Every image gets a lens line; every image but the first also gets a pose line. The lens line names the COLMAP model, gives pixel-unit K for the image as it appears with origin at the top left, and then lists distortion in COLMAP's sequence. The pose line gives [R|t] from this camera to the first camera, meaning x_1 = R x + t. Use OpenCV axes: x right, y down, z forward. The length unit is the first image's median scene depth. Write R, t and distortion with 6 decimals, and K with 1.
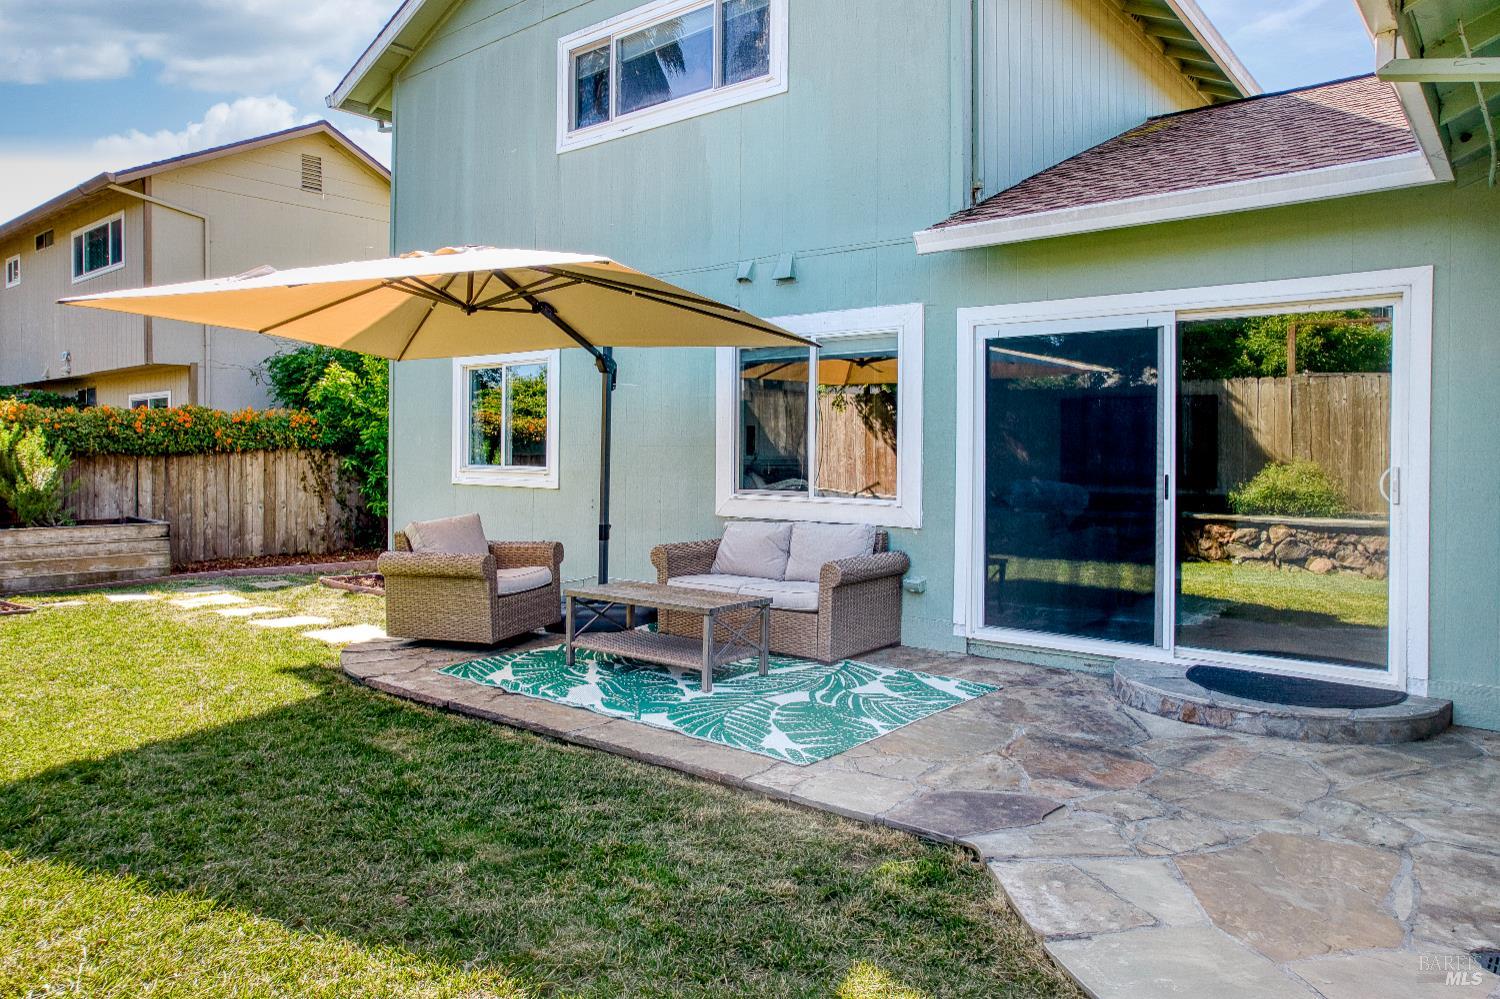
lens RADIAL K [[997.5, 0, 756.9], [0, 997.5, 481.4], [0, 0, 1]] dist [-0.077825, 0.075832]
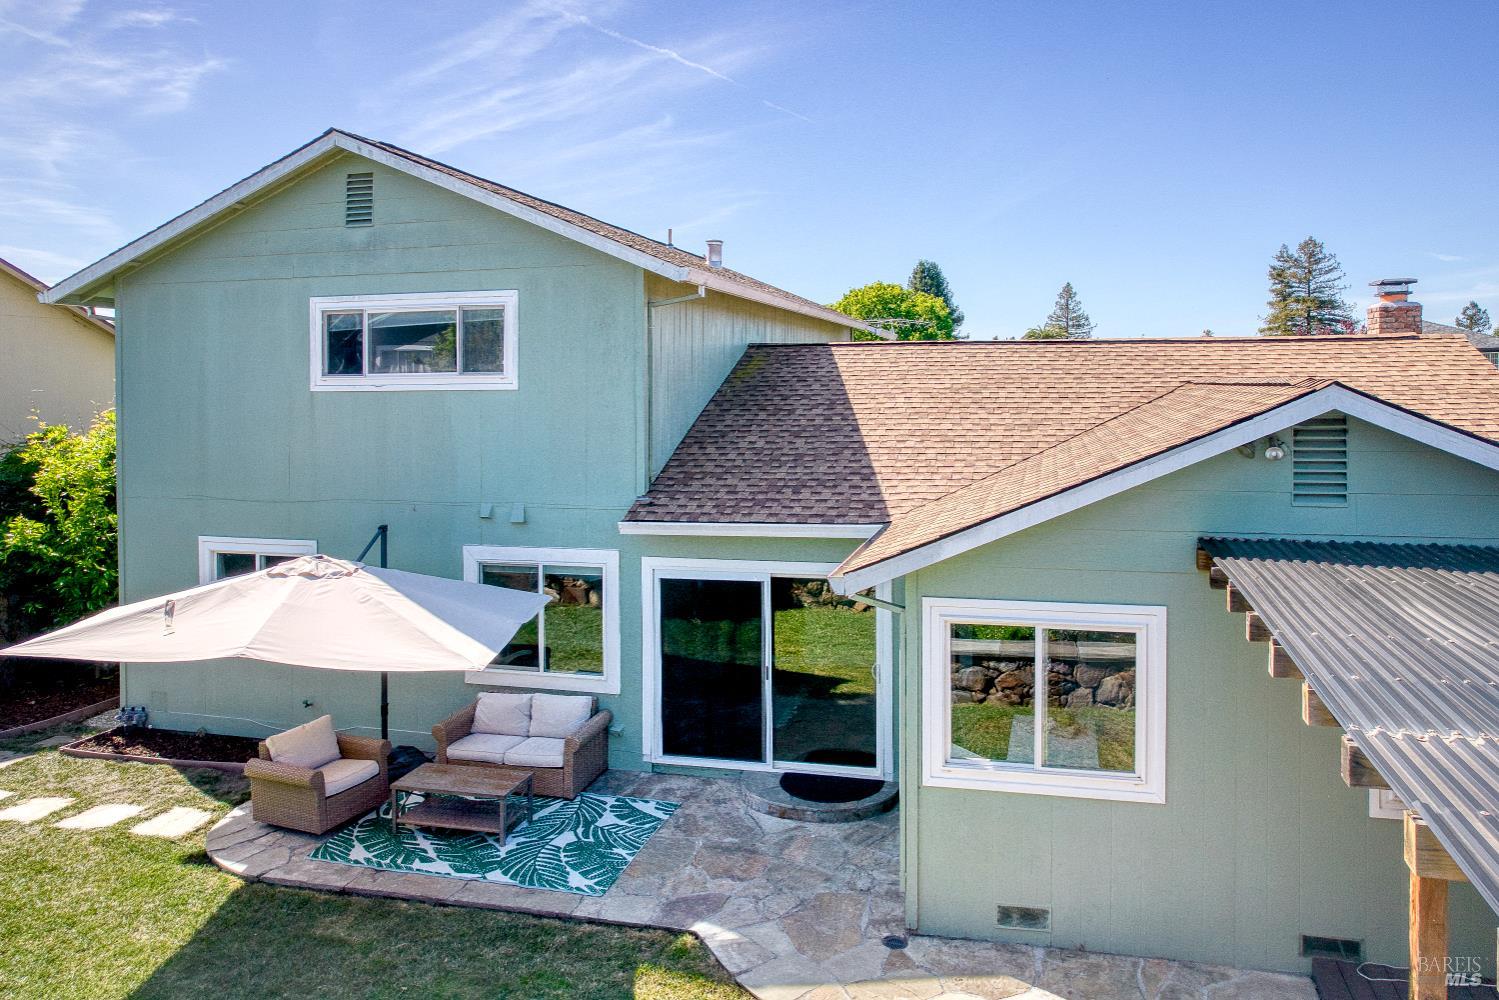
lens RADIAL K [[969.9, 0, 815.4], [0, 969.9, 434.3], [0, 0, 1]] dist [-0.025912, -0.000395]
pose [[0.895771, -0.013122, 0.444323, -0.231955], [0.017014, 0.999844, -0.004772, -0.350384], [-0.444191, 0.011834, 0.895854, -0.508950]]
